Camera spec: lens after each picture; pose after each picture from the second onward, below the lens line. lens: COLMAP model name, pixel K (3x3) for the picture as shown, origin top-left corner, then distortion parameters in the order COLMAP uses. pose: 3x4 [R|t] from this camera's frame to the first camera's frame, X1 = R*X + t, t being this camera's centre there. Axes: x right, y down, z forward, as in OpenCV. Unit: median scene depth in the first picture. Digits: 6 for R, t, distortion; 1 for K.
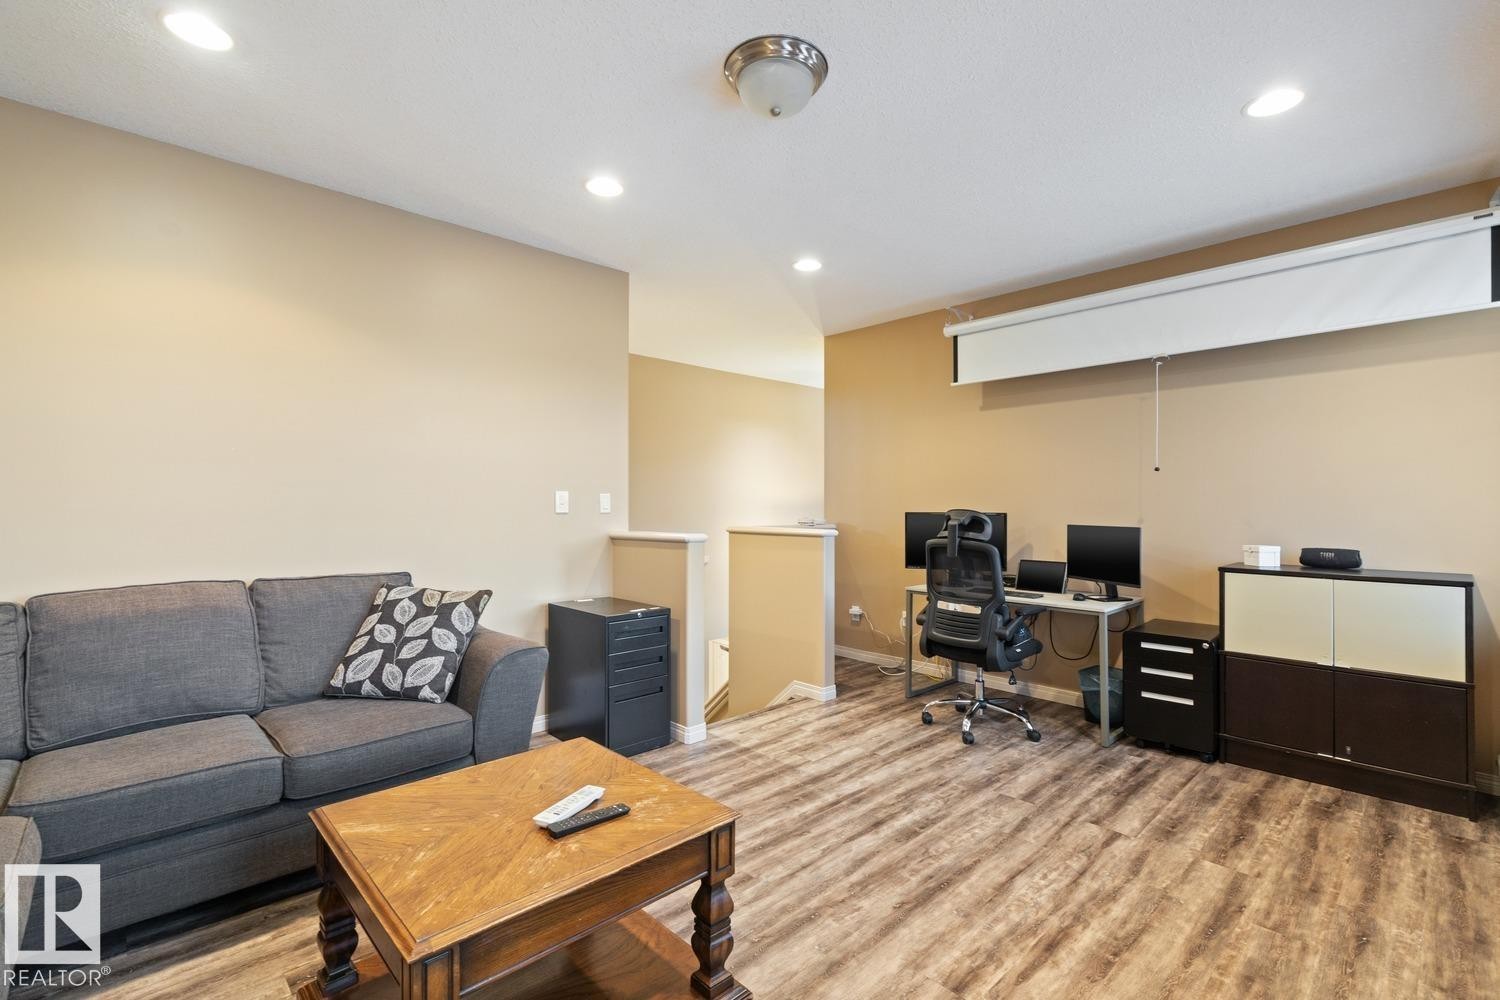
lens RADIAL K [[685.3, 0, 756.4], [0, 685.3, 505.6], [0, 0, 1]] dist [0.014818, -0.000290]
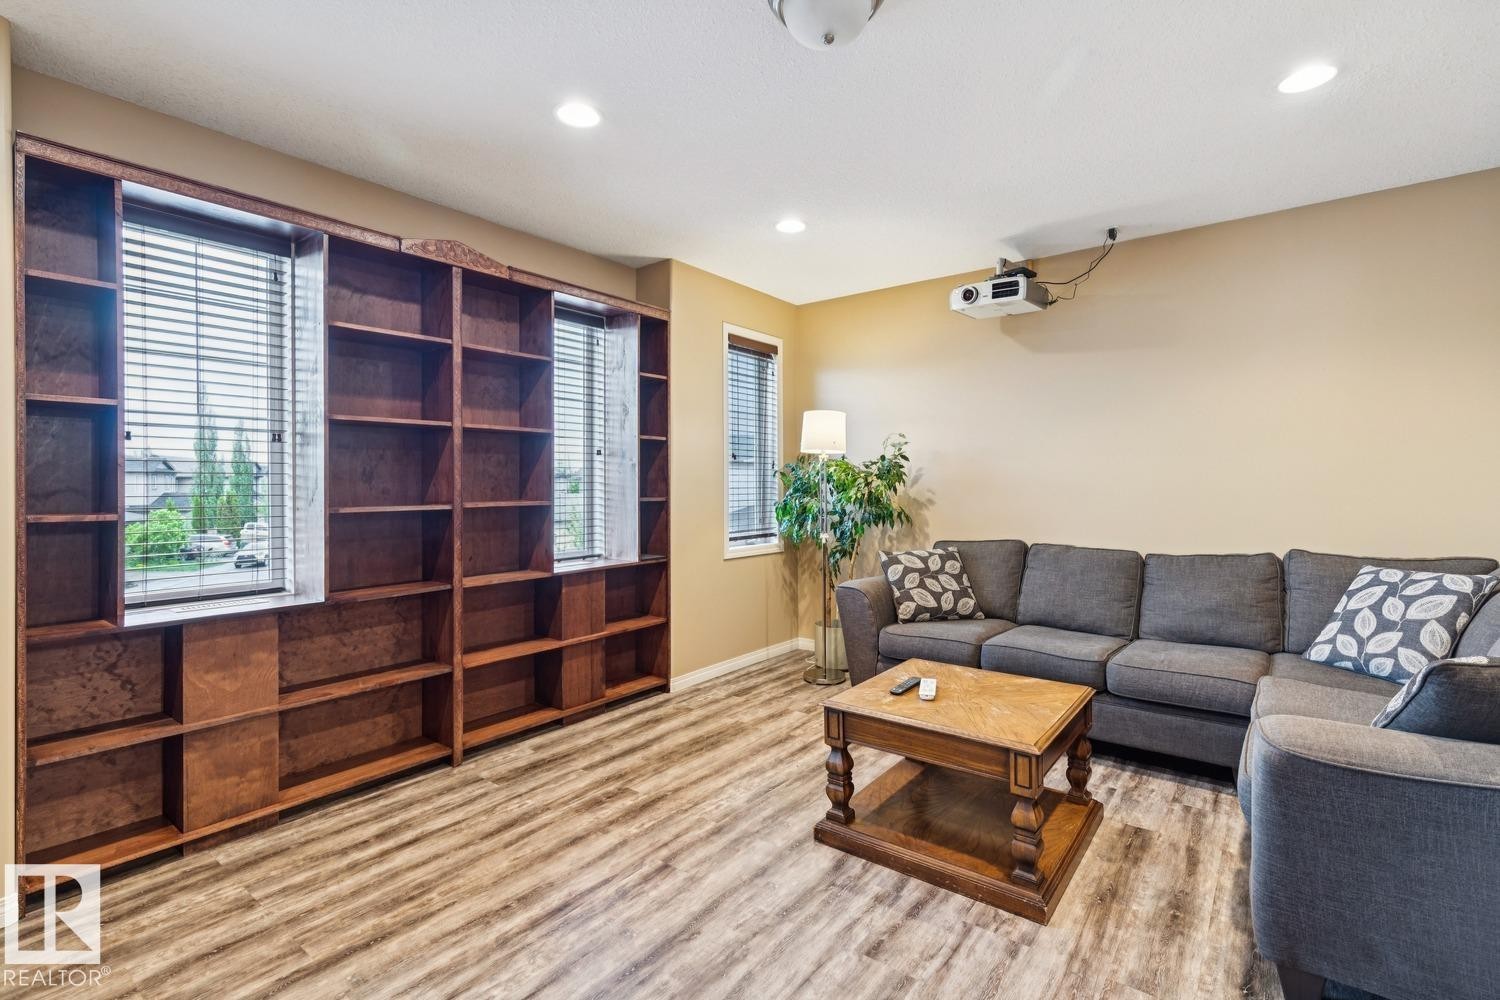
lens RADIAL K [[685.3, 0, 757.5], [0, 685.3, 487.4], [0, 0, 1]] dist [0.014818, -0.000290]
pose [[-0.989091, 0.005279, -0.147210, 0.240834], [0.004026, 0.999953, 0.008812, -0.017365], [0.147249, 0.008123, -0.989066, 1.807357]]
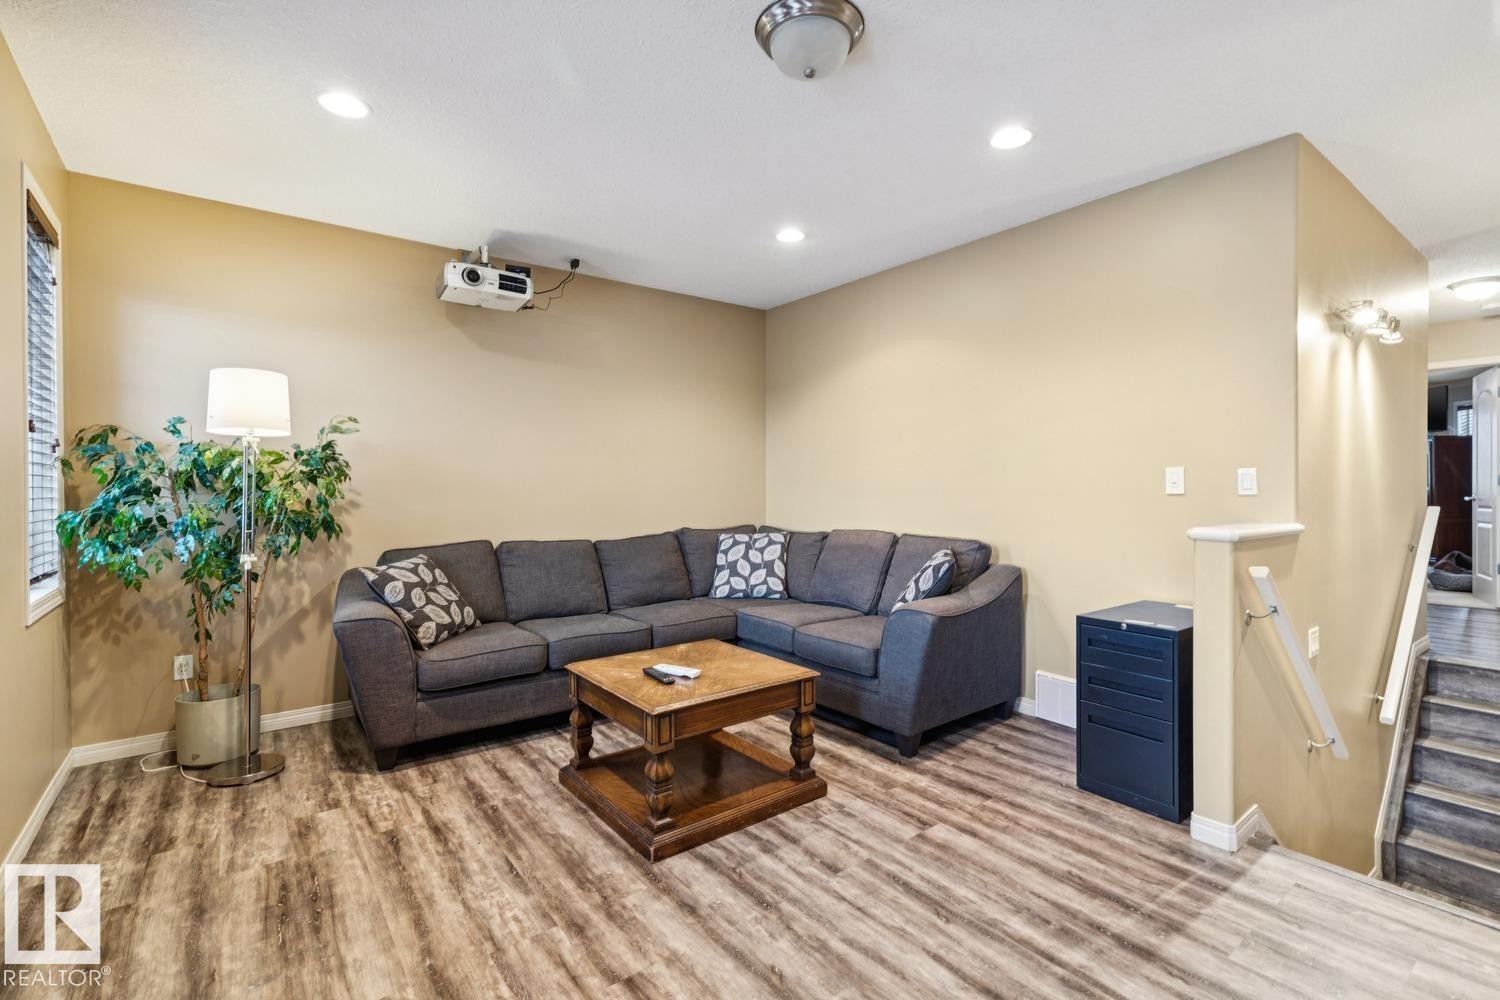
lens RADIAL K [[685.3, 0, 763.5], [0, 685.3, 492.9], [0, 0, 1]] dist [0.014818, -0.000290]
pose [[-0.108477, 0.011765, -0.994029, 0.969040], [0.000530, 0.999931, 0.011777, -0.001436], [0.994099, 0.000750, -0.108476, 1.017905]]
